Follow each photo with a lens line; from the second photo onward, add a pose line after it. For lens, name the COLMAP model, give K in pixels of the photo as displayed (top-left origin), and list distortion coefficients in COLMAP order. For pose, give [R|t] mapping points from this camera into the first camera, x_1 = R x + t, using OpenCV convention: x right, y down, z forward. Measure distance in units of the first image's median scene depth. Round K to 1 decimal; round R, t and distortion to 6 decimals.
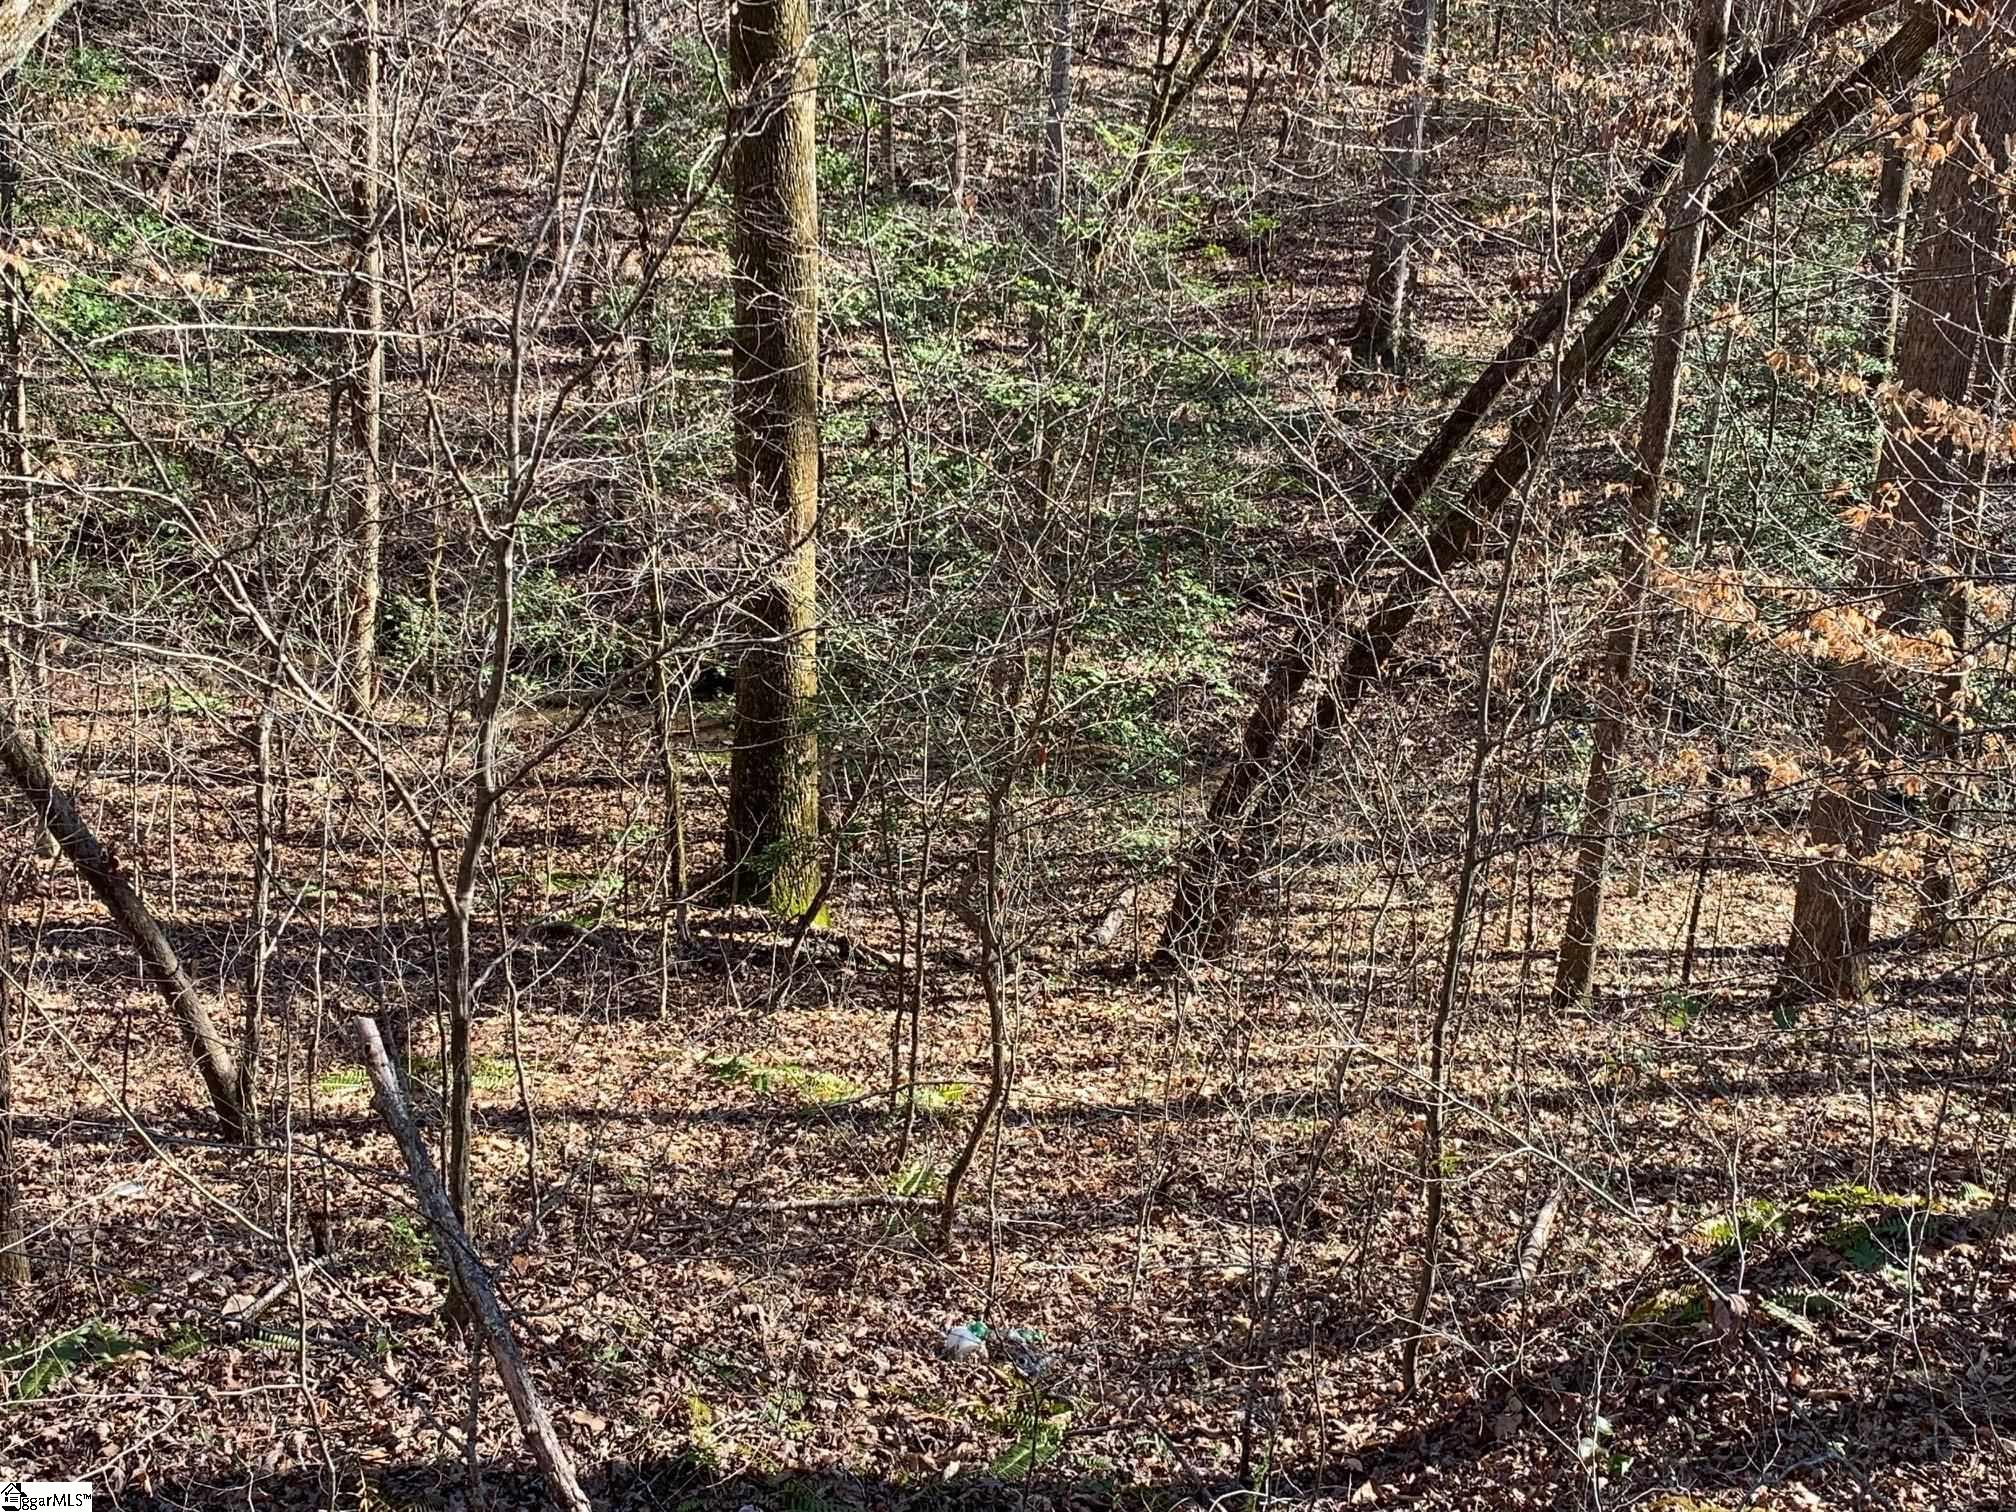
lens RADIAL K [[2515.3, 0, 994.9], [0, 2515.3, 733.4], [0, 0, 1]] dist [0.195076, -0.567491]
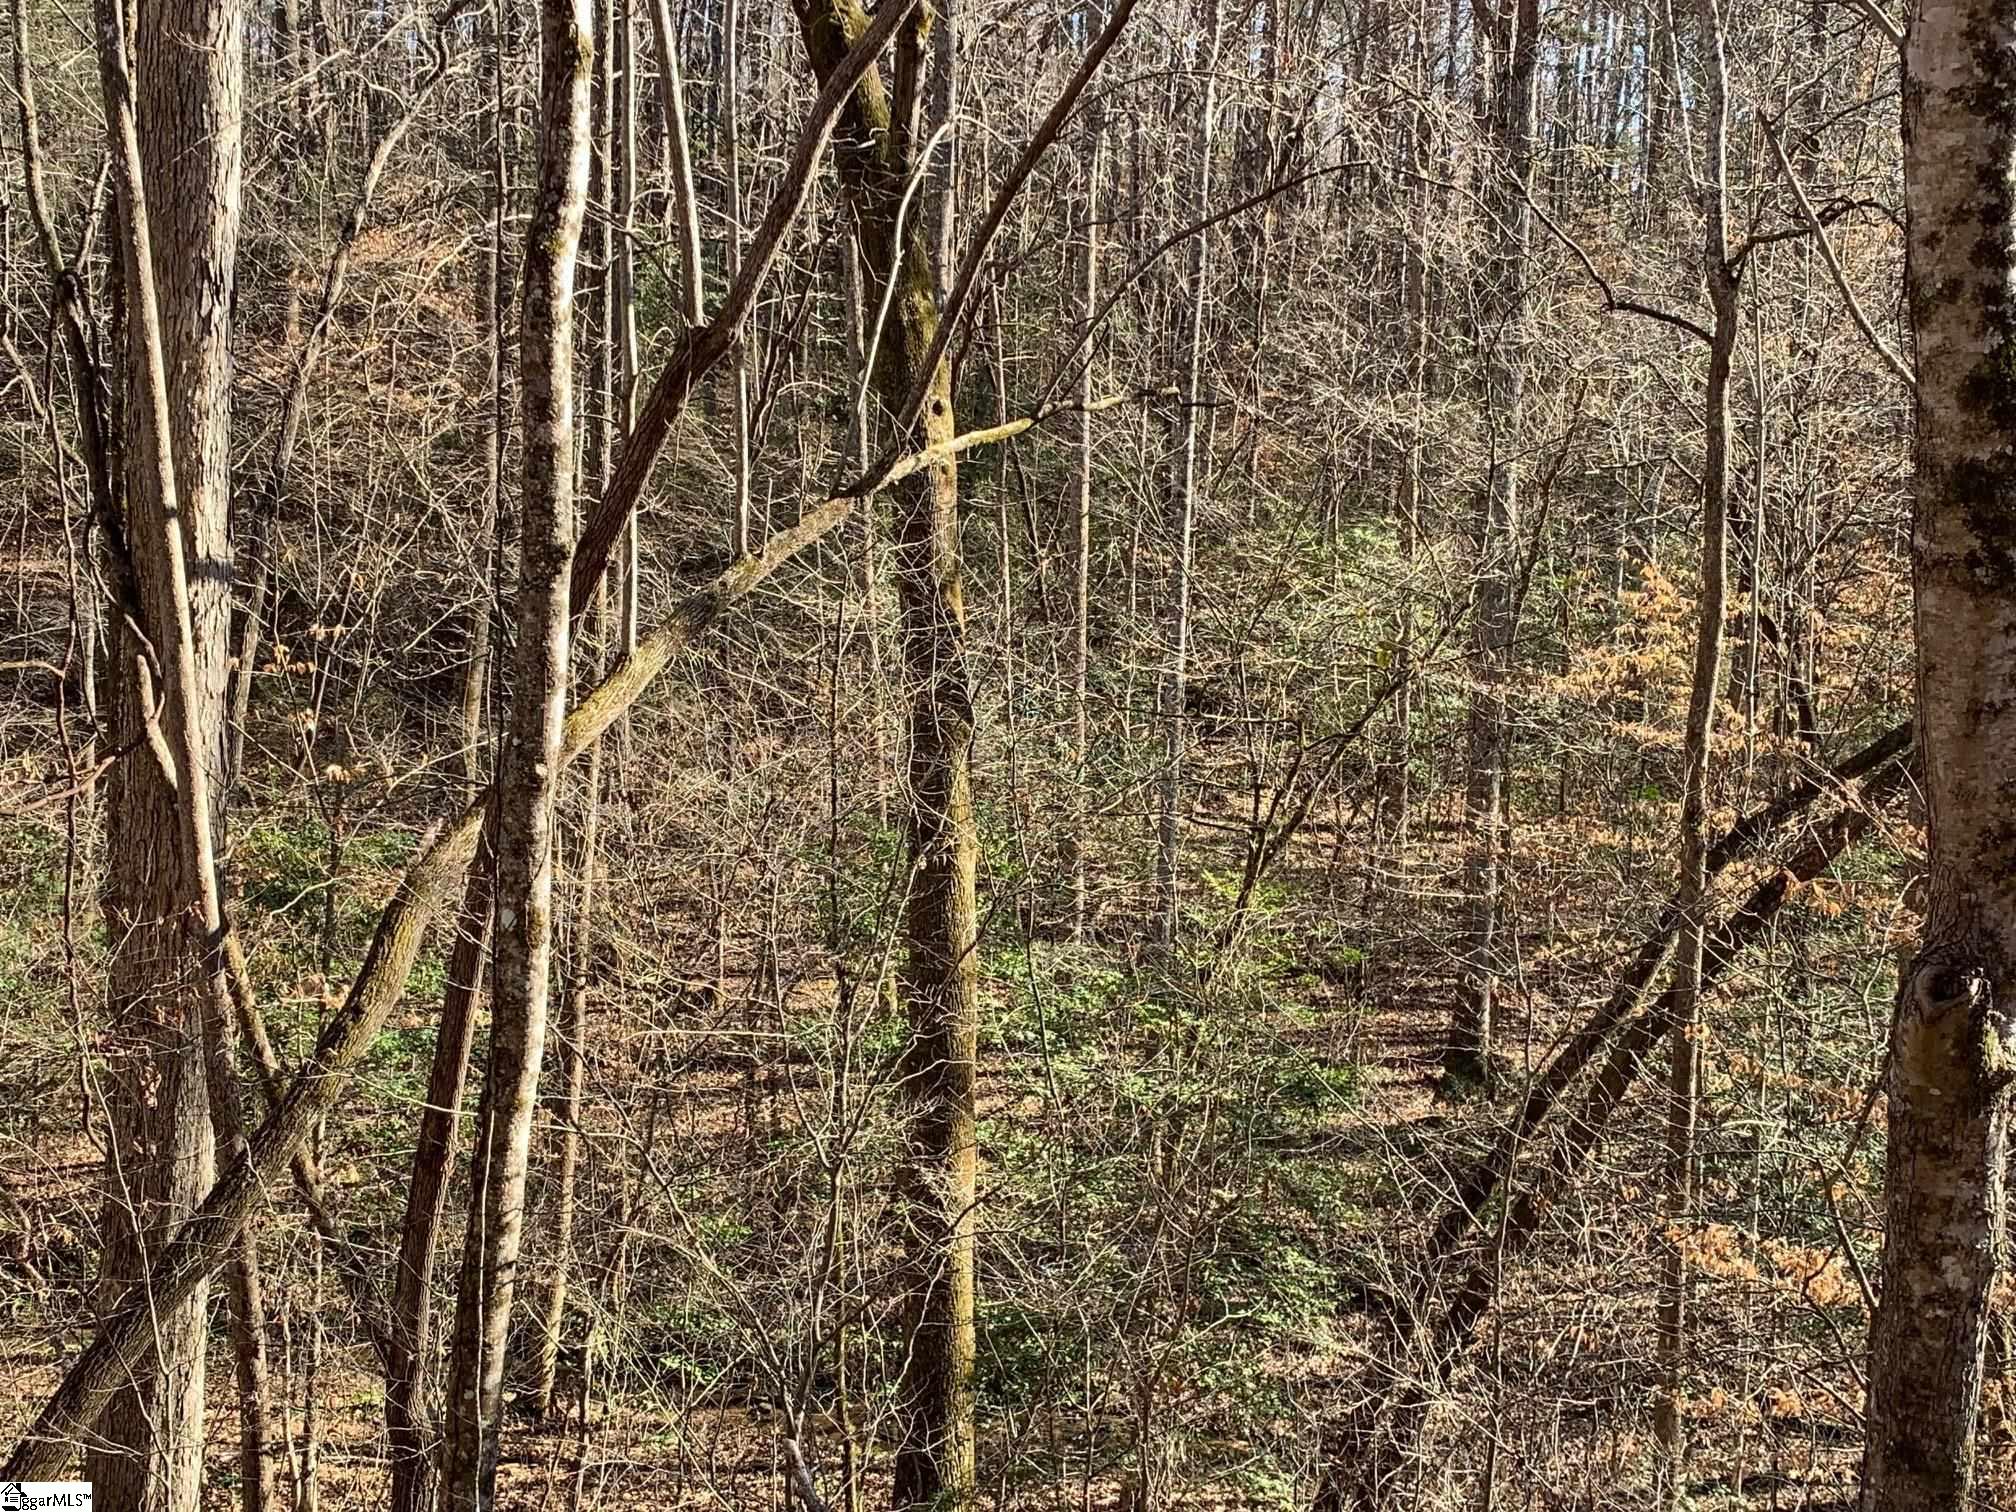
lens RADIAL K [[2515.3, 0, 994.9], [0, 2515.3, 733.4], [0, 0, 1]] dist [0.195076, -0.567491]
pose [[0.999105, -0.011079, -0.040826, -0.006455], [-0.000870, 0.959515, -0.281657, 0.022408], [0.042294, 0.281441, 0.958646, -0.118090]]
